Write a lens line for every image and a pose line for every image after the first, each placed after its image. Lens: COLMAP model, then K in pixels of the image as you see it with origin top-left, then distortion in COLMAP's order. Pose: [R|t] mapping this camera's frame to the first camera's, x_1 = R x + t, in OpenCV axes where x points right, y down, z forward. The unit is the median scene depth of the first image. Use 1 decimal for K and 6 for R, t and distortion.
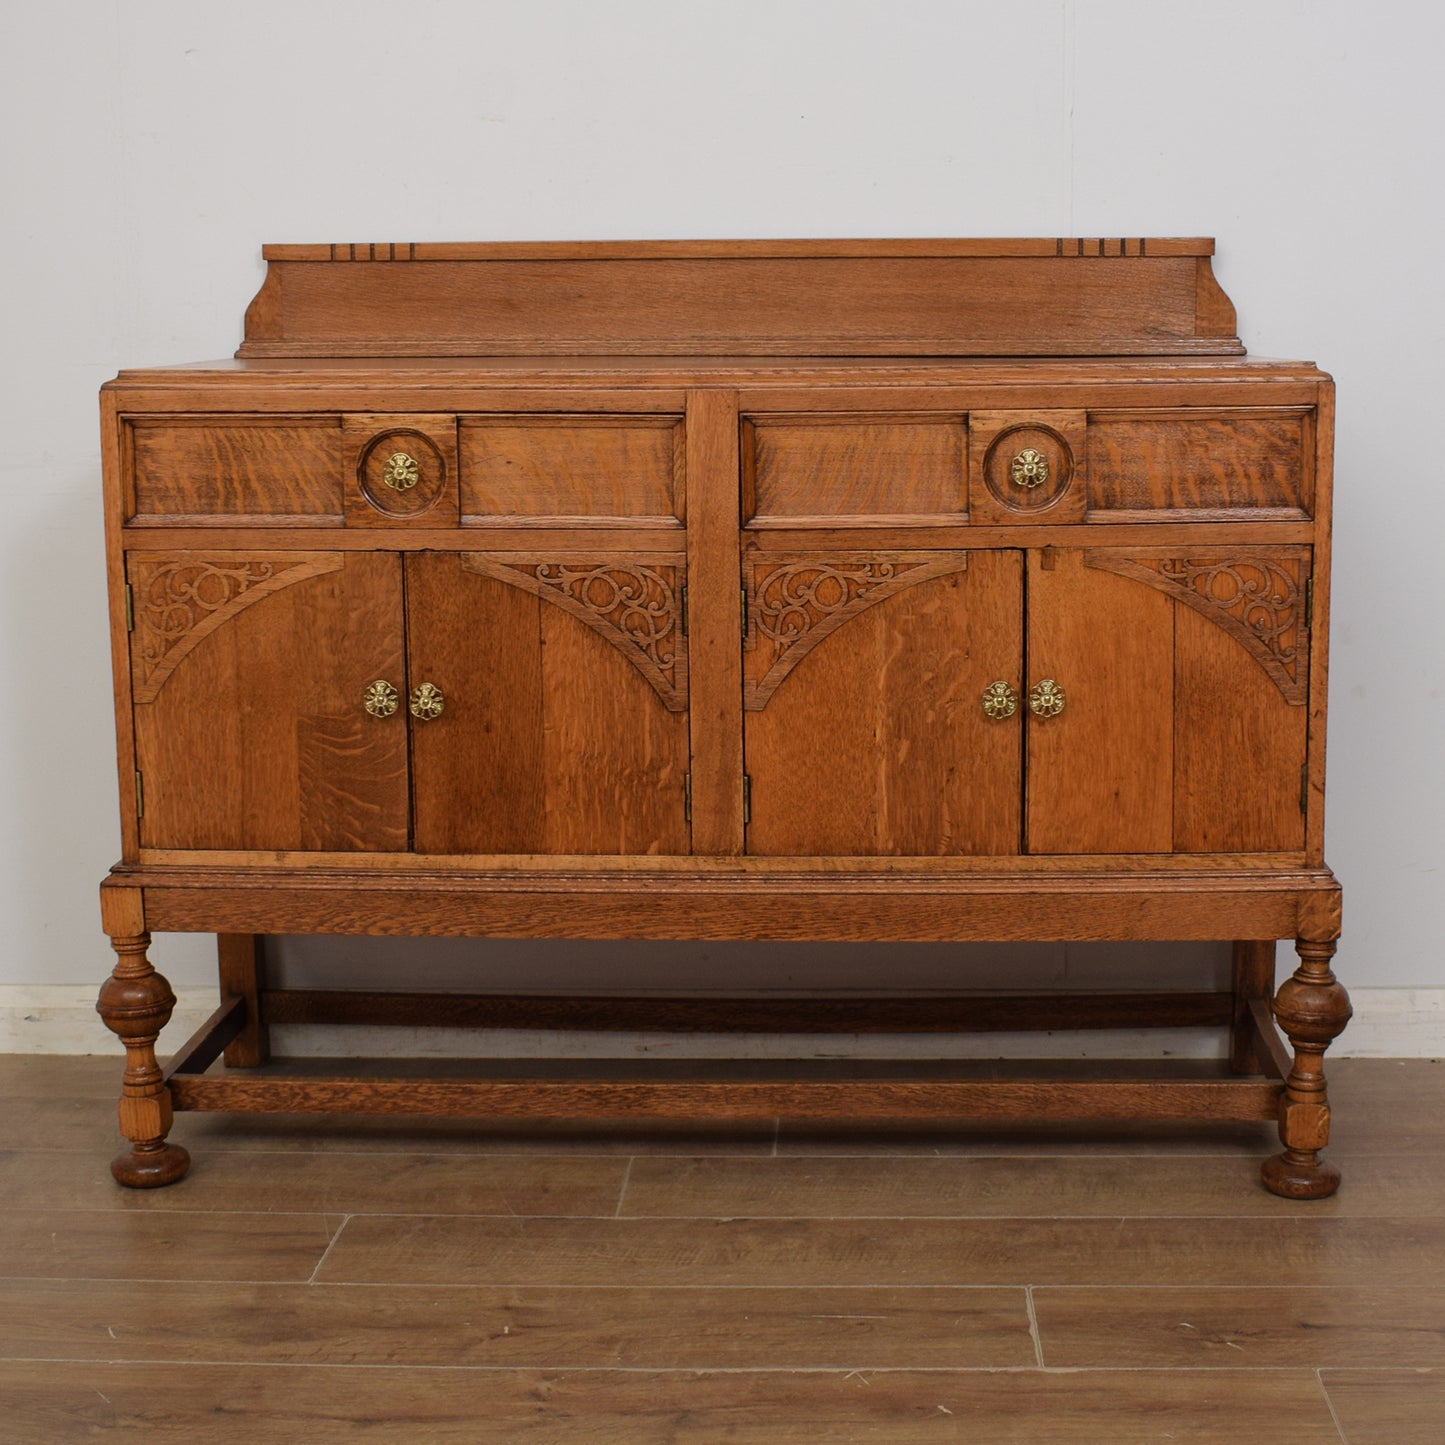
lens RADIAL K [[2372.2, 0, 818.6], [0, 2372.2, 702.8], [0, 0, 1]] dist [-0.090816, -0.045464]
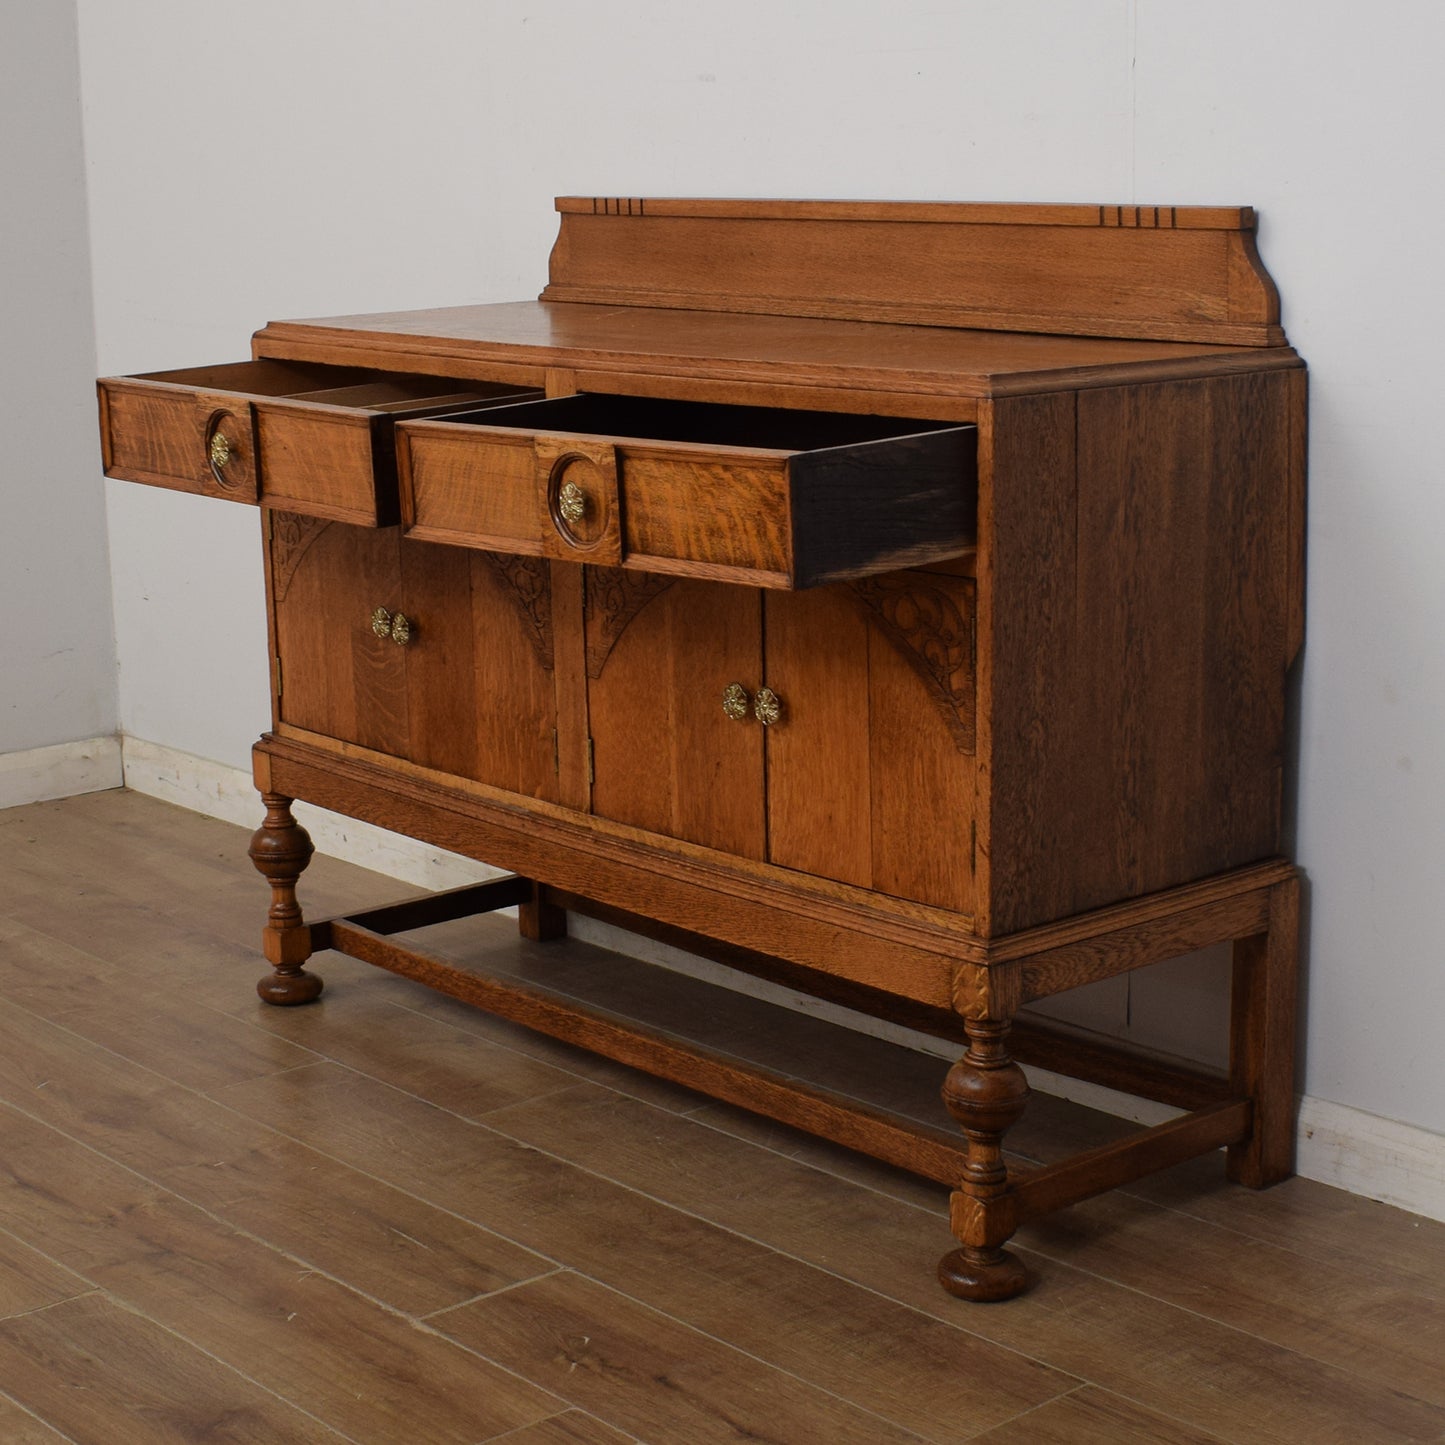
lens RADIAL K [[2766.8, 0, 756.2], [0, 2766.8, 718.0], [0, 0, 1]] dist [-0.089755, 0.005450]
pose [[0.681582, 0.148336, -0.716549, 0.894570], [-0.107483, 0.988911, 0.102481, -0.111293], [0.723804, 0.007168, 0.689968, 0.213769]]
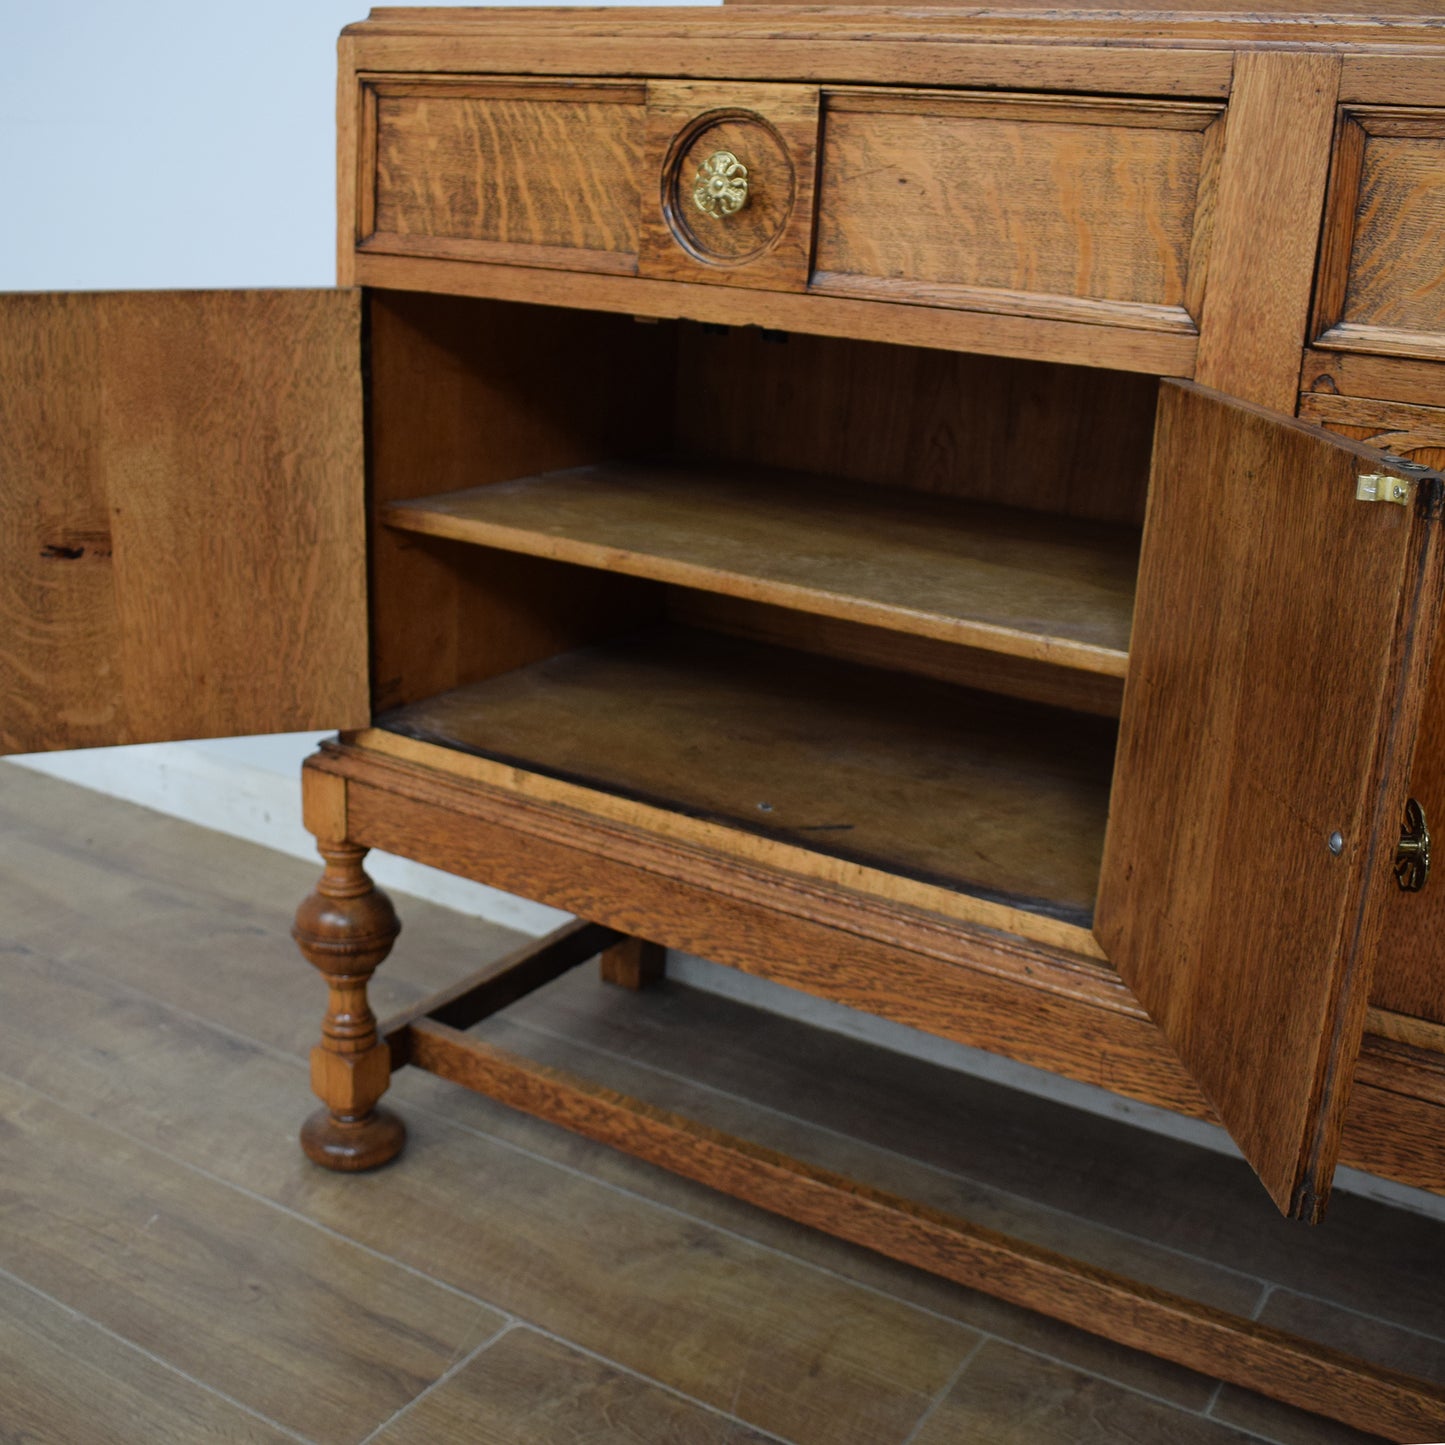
lens RADIAL K [[1752.9, 0, 670.0], [0, 1752.9, 719.2], [0, 0, 1]] dist [-0.100602, 0.010534]
pose [[0.854163, 0.199554, -0.480191, 0.041185], [-0.136882, 0.977153, 0.162591, -0.036934], [0.501666, -0.073150, 0.861963, 0.609545]]
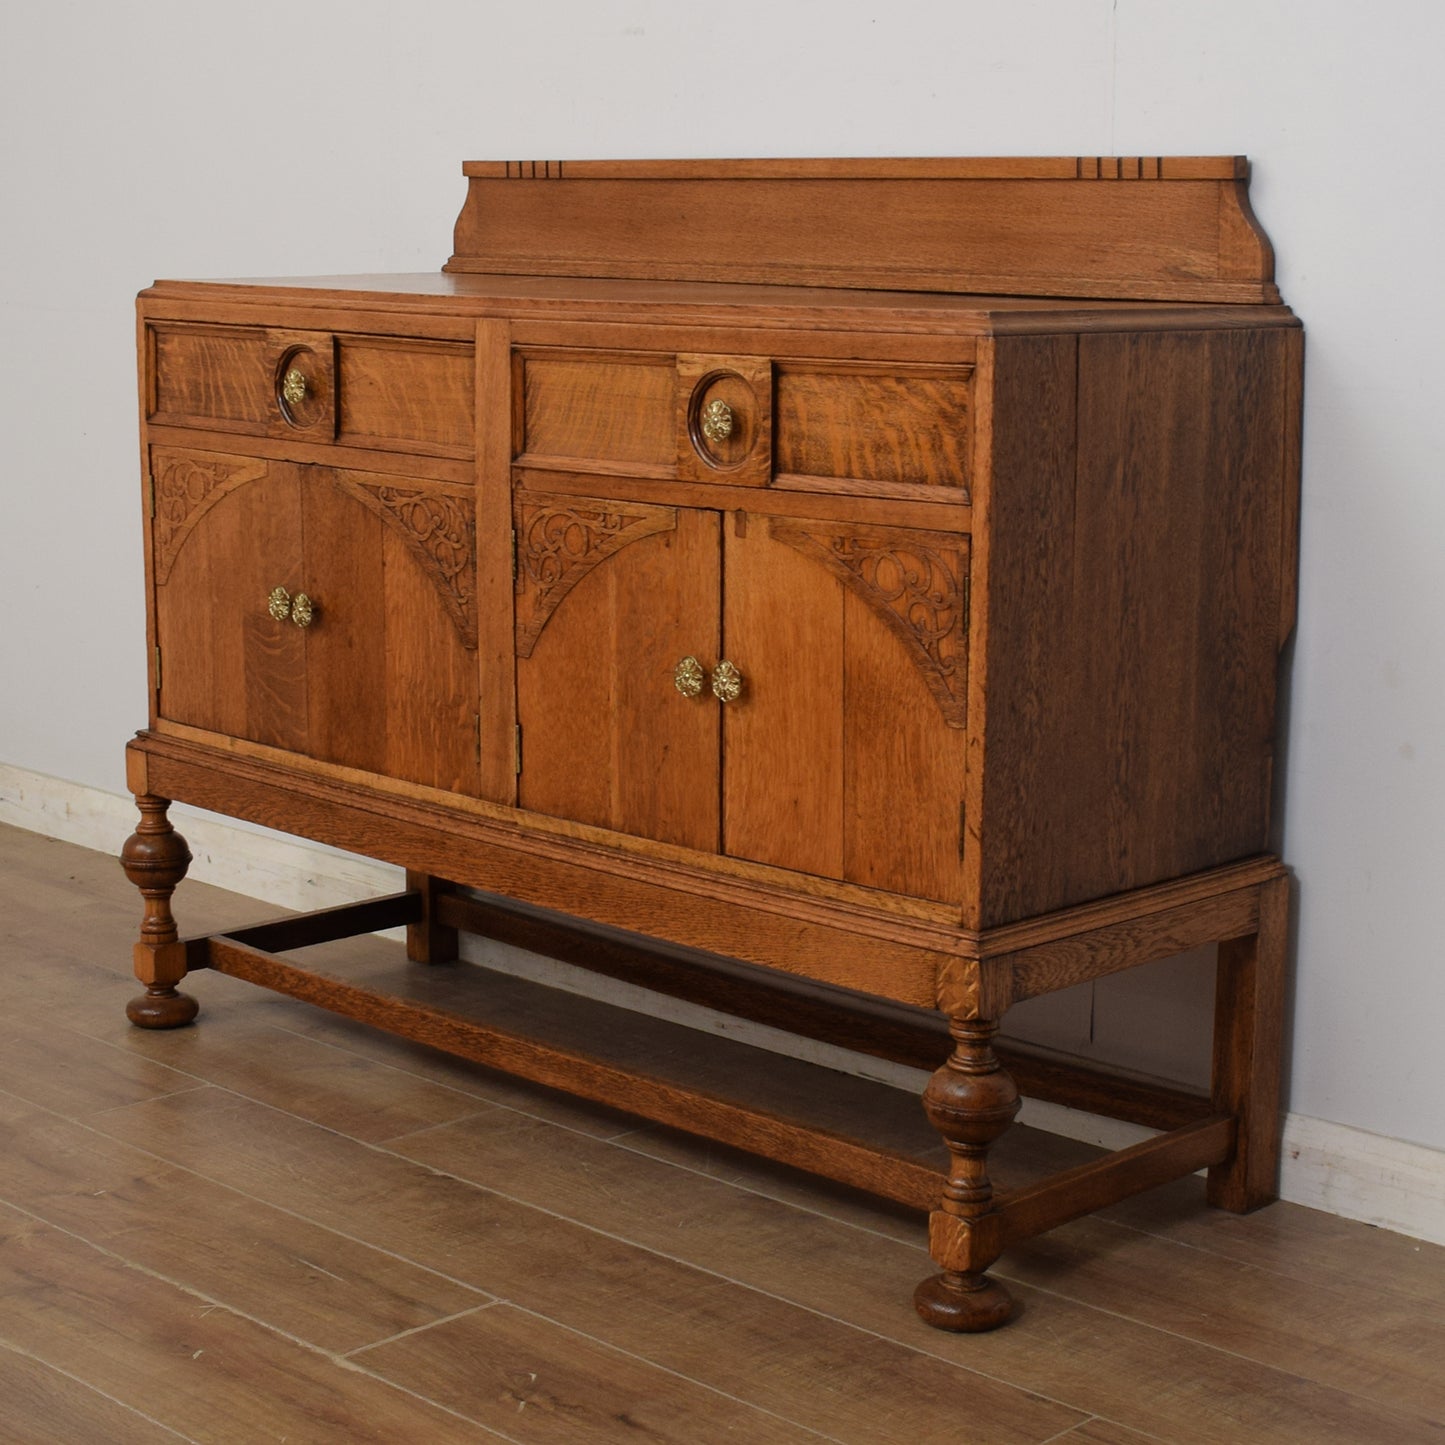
lens RADIAL K [[2788.7, 0, 792.4], [0, 2788.7, 701.3], [0, 0, 1]] dist [-0.085097, -0.043527]
pose [[0.739993, 0.129675, -0.659996, 0.794867], [-0.123314, 0.990764, 0.056403, -0.055622], [0.661214, 0.039649, 0.749149, 0.232726]]
